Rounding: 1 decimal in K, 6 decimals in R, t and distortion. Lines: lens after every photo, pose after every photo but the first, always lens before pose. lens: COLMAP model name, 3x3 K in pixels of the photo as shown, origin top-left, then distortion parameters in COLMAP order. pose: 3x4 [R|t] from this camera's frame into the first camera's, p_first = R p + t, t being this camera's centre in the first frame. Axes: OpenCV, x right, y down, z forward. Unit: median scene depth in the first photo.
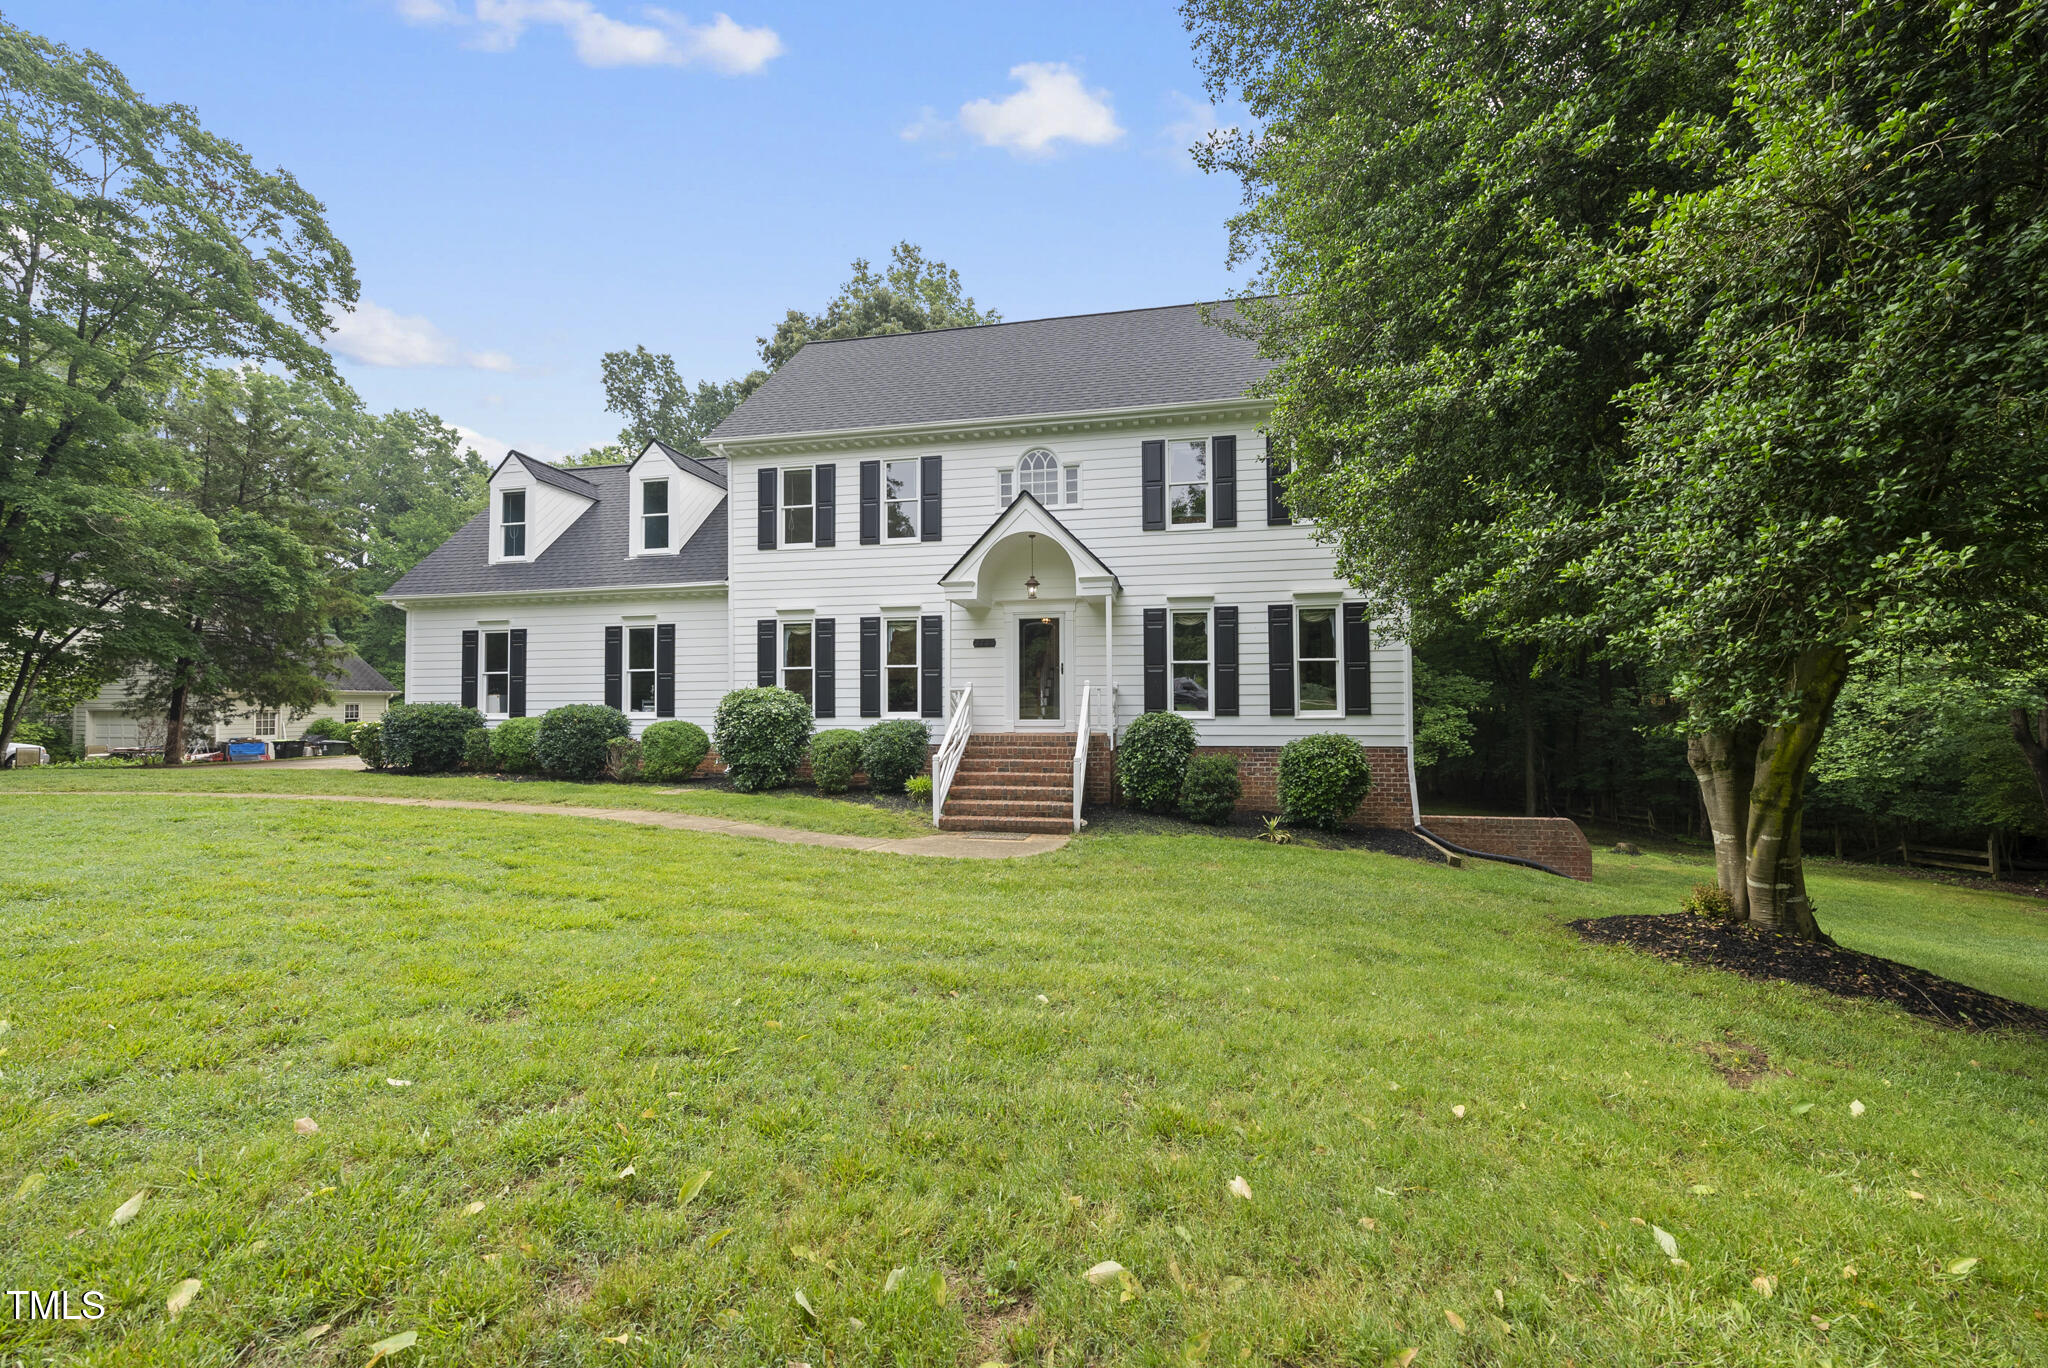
lens RADIAL K [[770.1, 0, 1024.2], [0, 770.1, 688.4], [0, 0, 1]] dist [-0.001719, -0.000261]
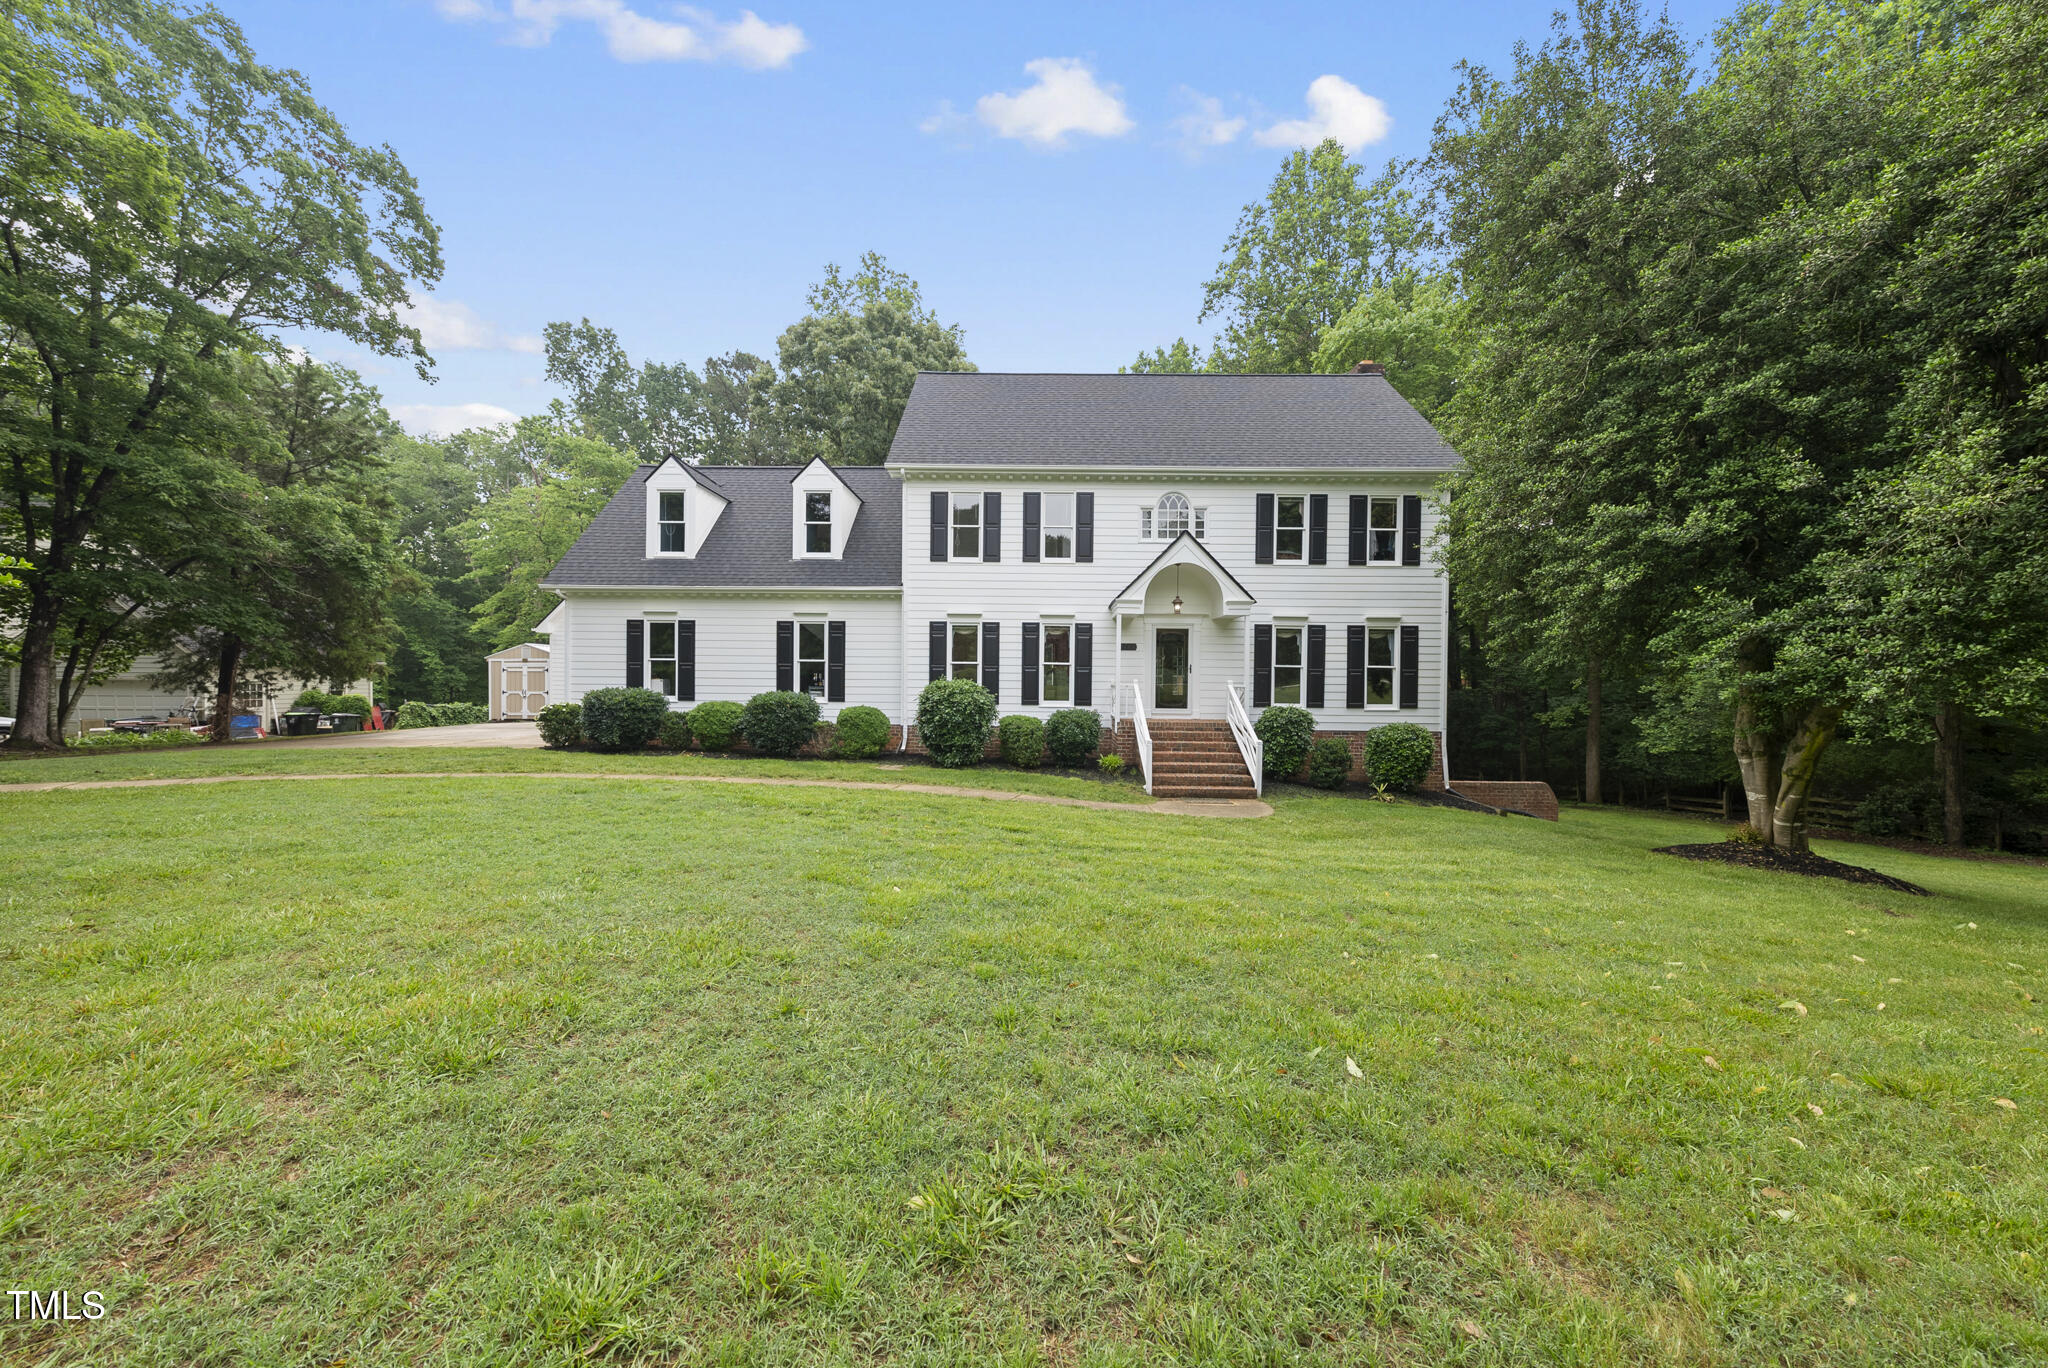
lens RADIAL K [[704.5, 0, 1024.3], [0, 704.5, 684.2], [0, 0, 1]] dist [-0.001917, 0.000358]
pose [[0.983419, 0.013844, 0.180818, -0.403559], [-0.019522, 0.999369, 0.029662, -0.027489], [-0.180294, -0.032701, 0.983069, -0.089306]]
